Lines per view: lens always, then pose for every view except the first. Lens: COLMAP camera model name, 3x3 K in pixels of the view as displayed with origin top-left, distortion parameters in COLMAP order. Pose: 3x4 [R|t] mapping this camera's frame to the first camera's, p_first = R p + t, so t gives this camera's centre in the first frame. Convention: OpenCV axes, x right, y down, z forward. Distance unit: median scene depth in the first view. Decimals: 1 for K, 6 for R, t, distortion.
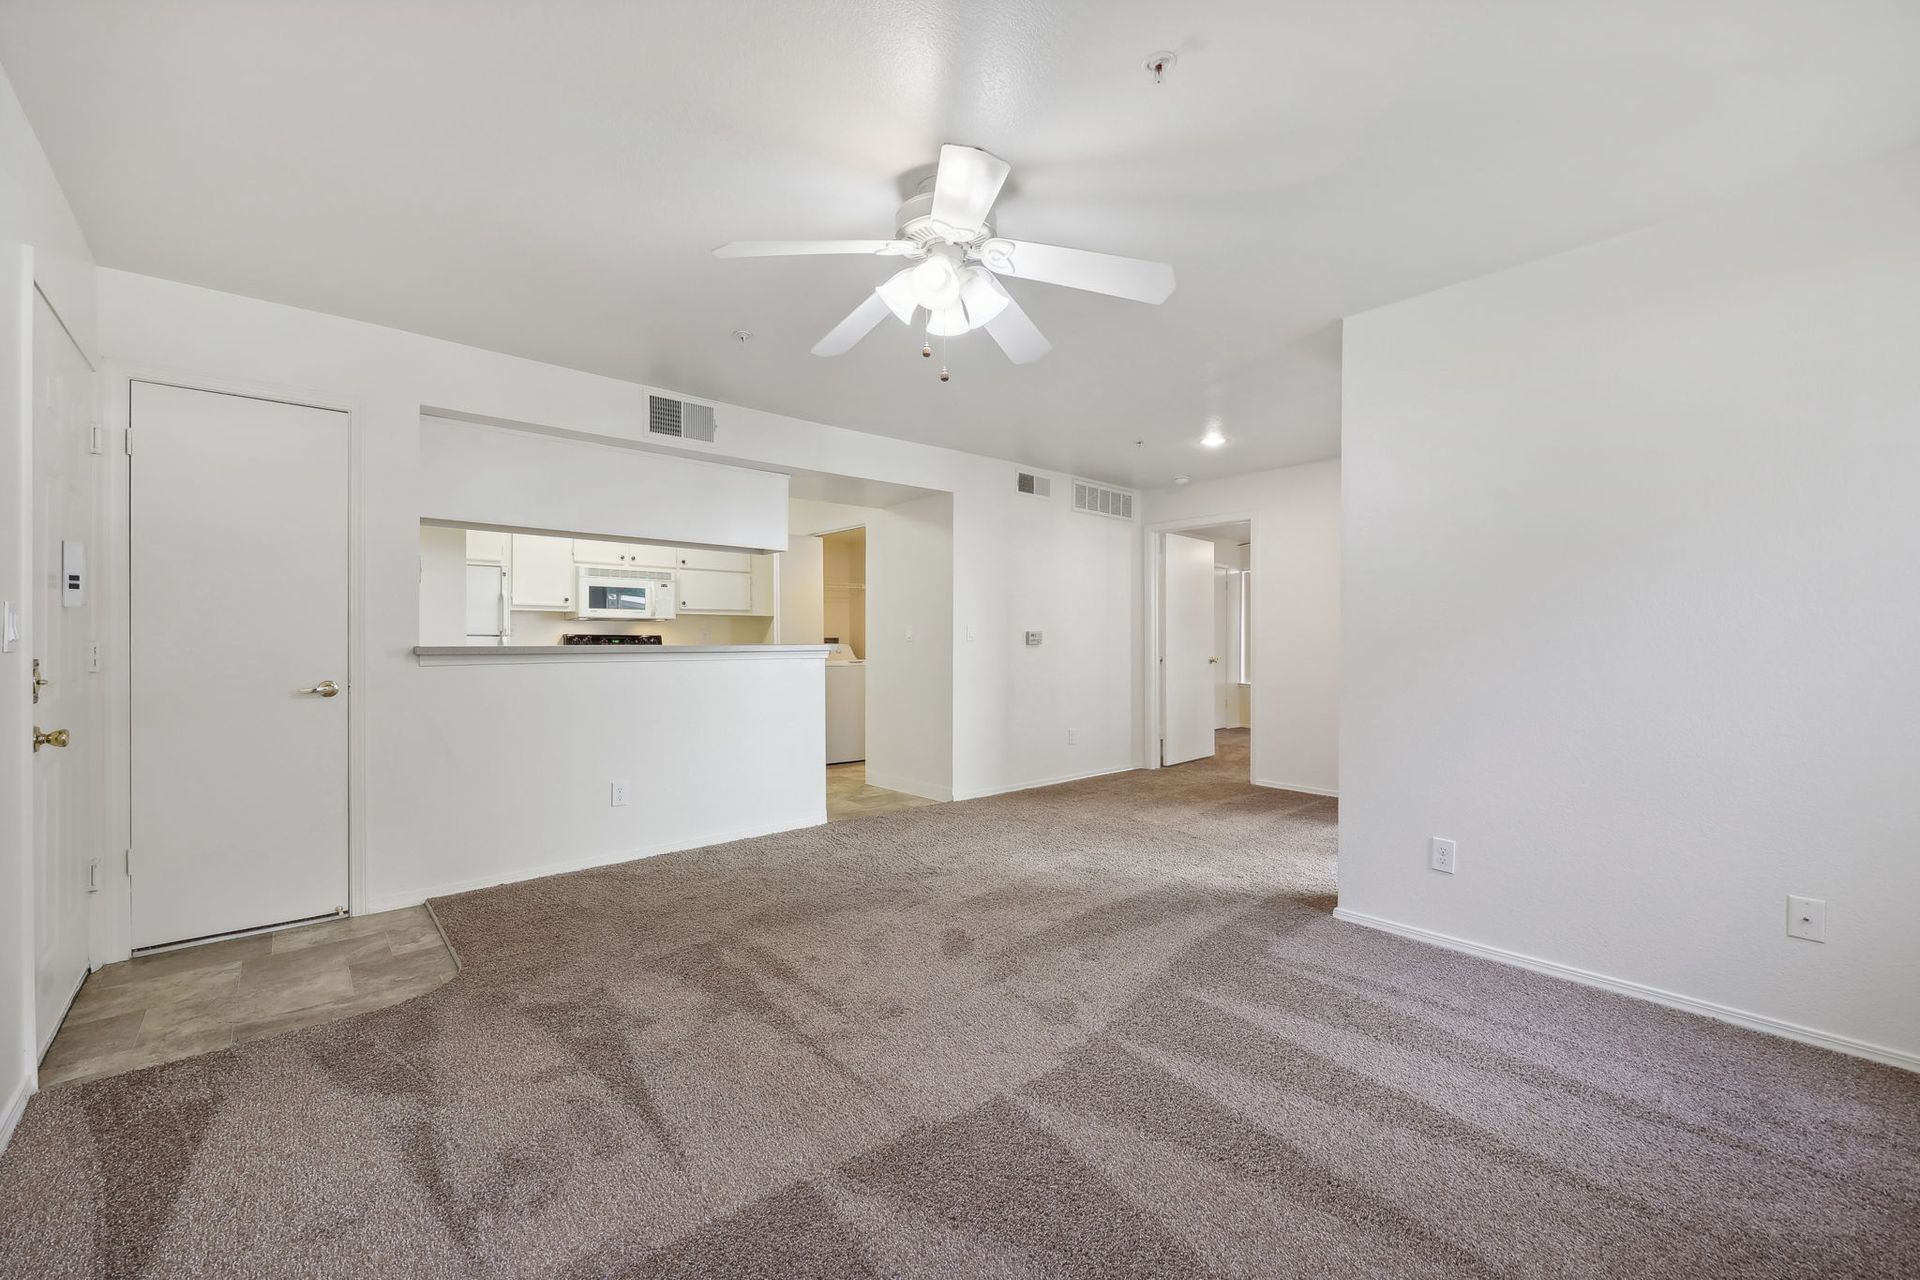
lens RADIAL K [[788.7, 0, 959.2], [0, 788.7, 640.9], [0, 0, 1]] dist [-0.002510, 0.000880]
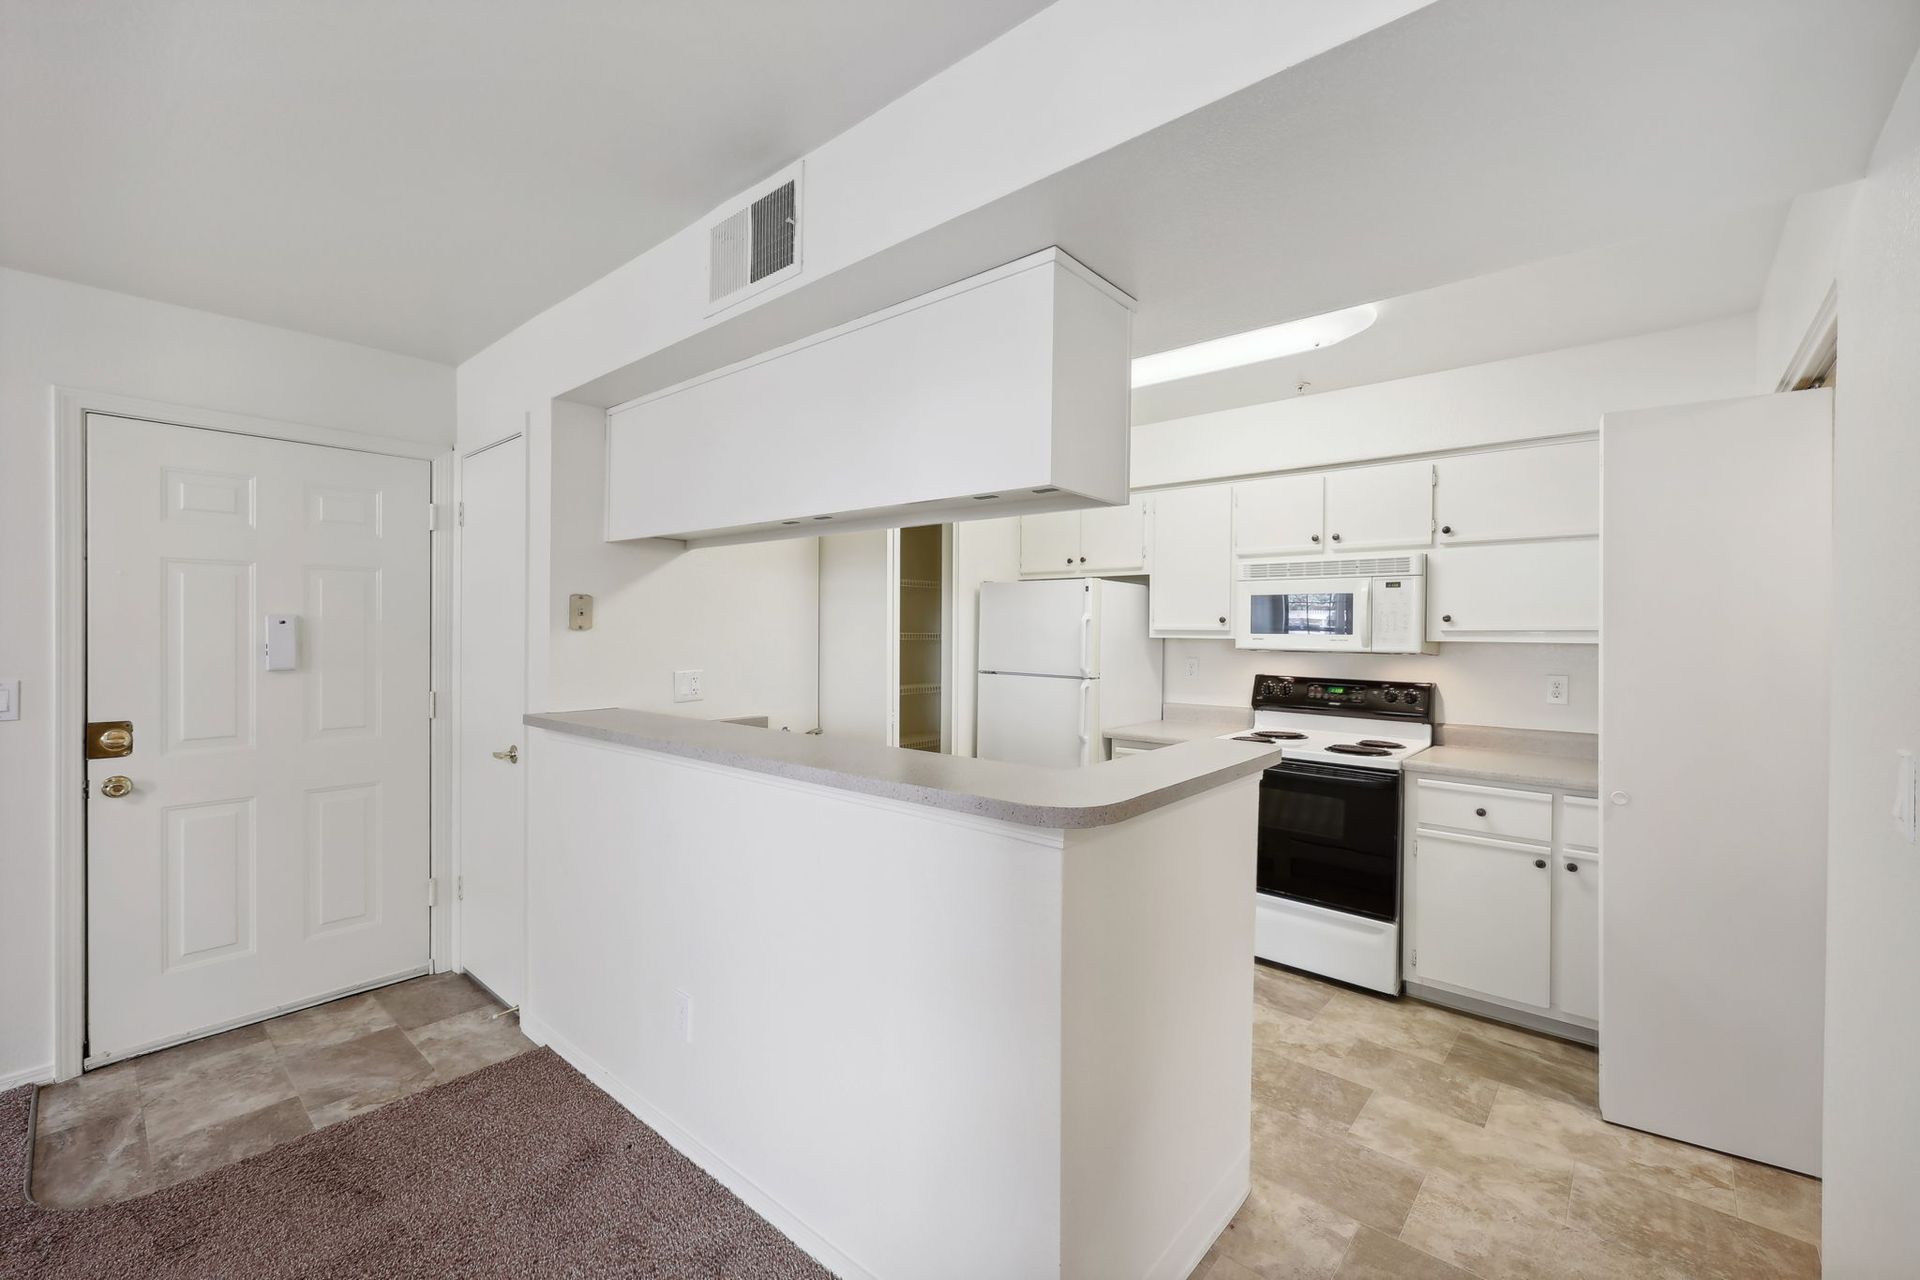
lens RADIAL K [[788.7, 0, 1000.4], [0, 788.7, 660.8], [0, 0, 1]] dist [-0.002510, 0.000880]
pose [[0.173031, 0.030240, -0.984452, 0.150340], [-0.011750, 0.999521, 0.028637, -0.075545], [0.984846, 0.006612, 0.173303, 1.495515]]
